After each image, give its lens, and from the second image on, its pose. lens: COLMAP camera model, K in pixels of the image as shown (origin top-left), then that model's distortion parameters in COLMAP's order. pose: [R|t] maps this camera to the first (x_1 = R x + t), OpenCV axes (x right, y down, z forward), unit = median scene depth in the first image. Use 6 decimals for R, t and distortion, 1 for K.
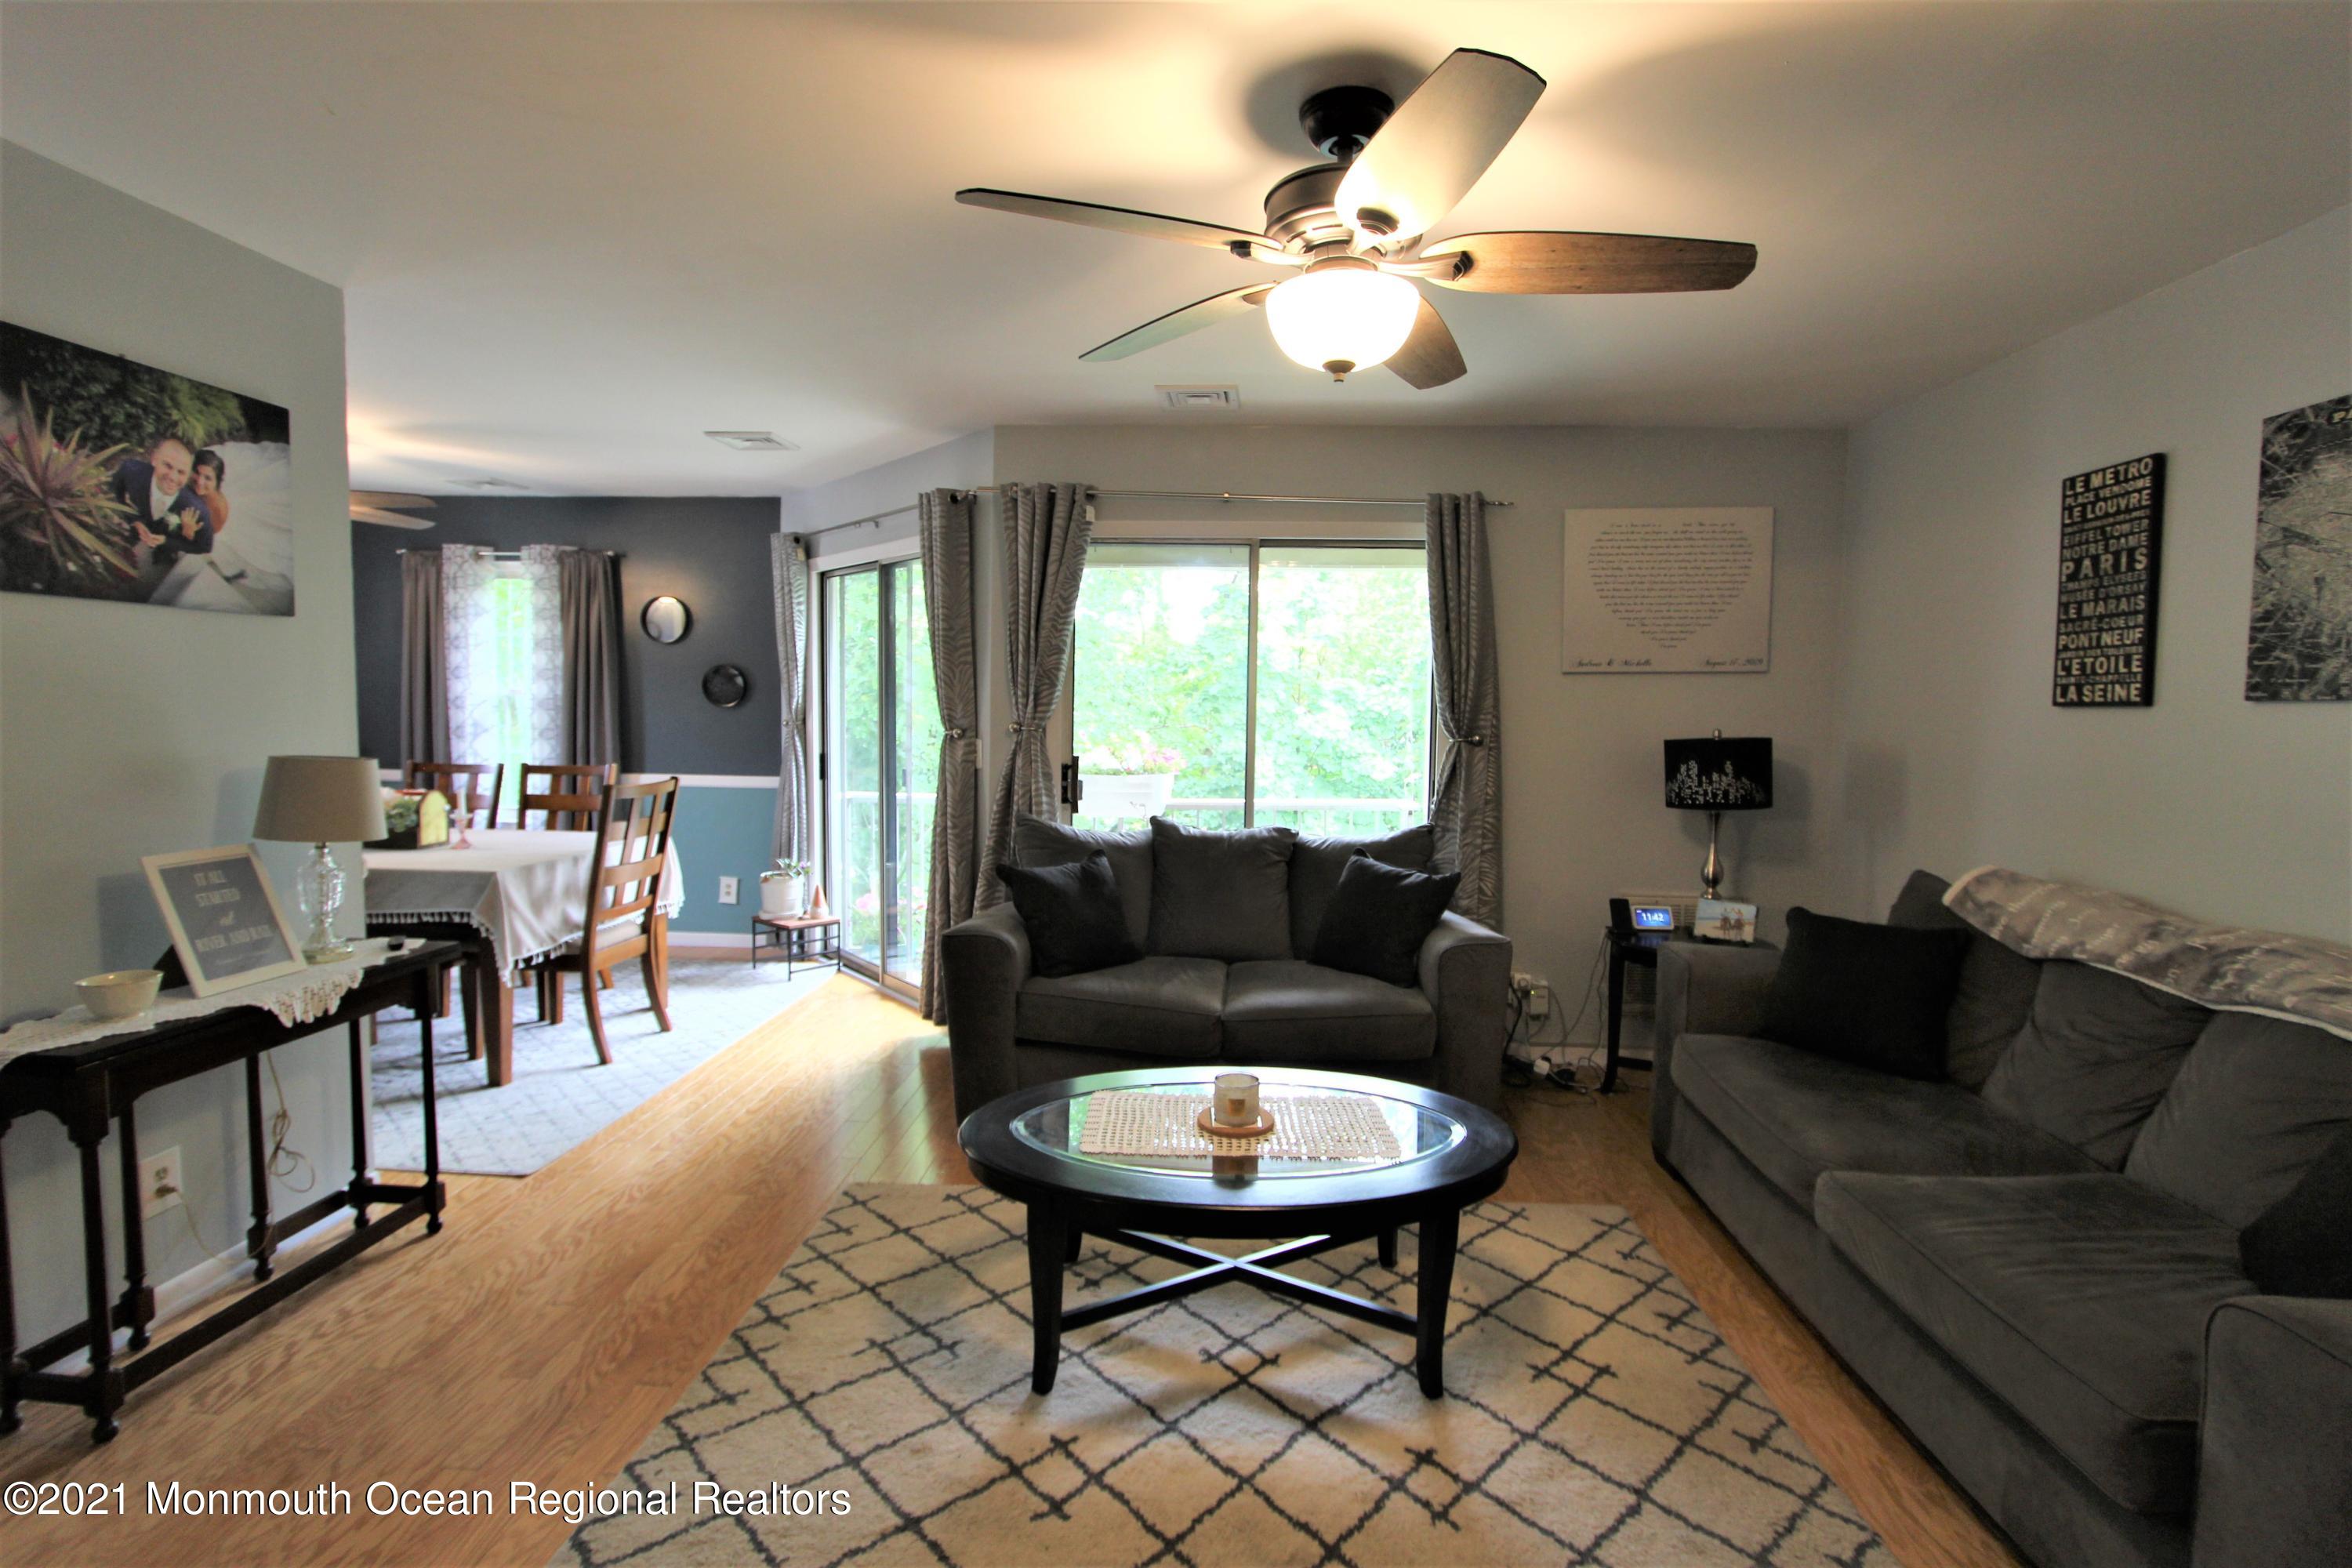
lens RADIAL K [[1083.1, 0, 1190.0], [0, 1083.1, 772.8], [0, 0, 1]] dist [-0.013616, 0.000980]
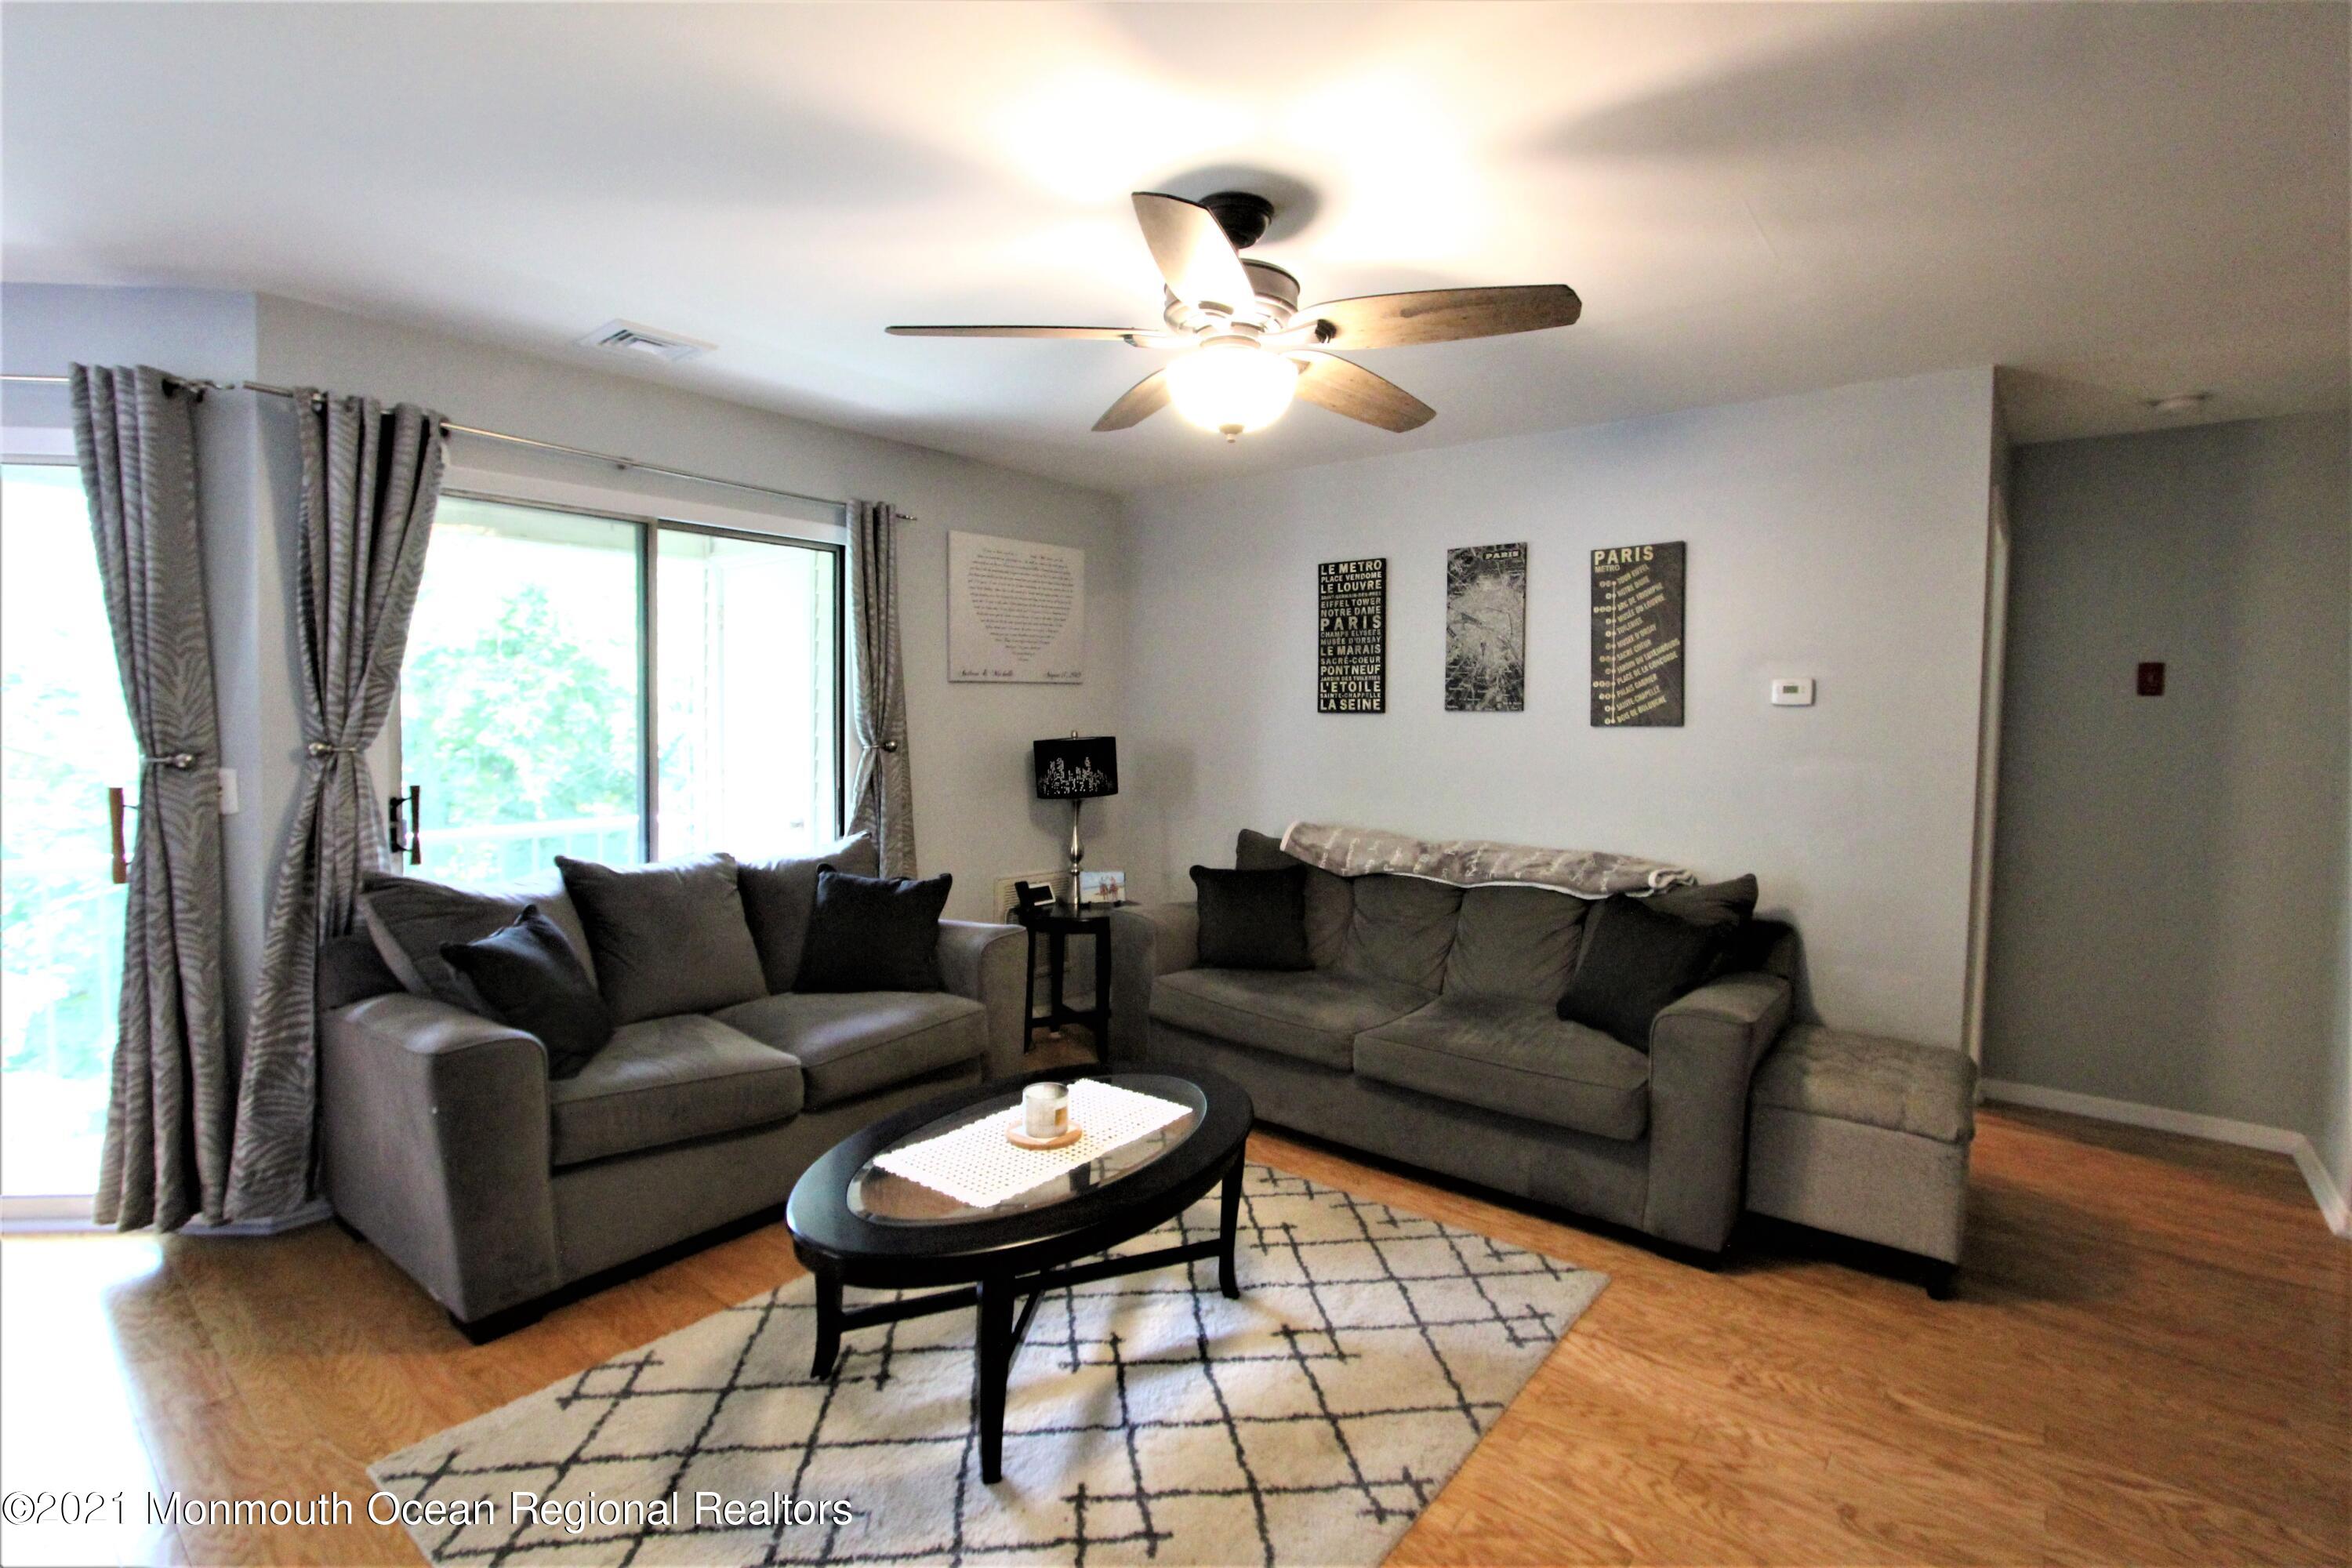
lens RADIAL K [[1085.0, 0, 1194.8], [0, 1085.0, 769.9], [0, 0, 1]] dist [-0.017919, 0.000750]
pose [[0.589777, -0.048376, 0.806116, -0.583328], [0.047726, 0.998547, 0.025006, -0.029273], [-0.806154, 0.023725, 0.591229, 0.247524]]
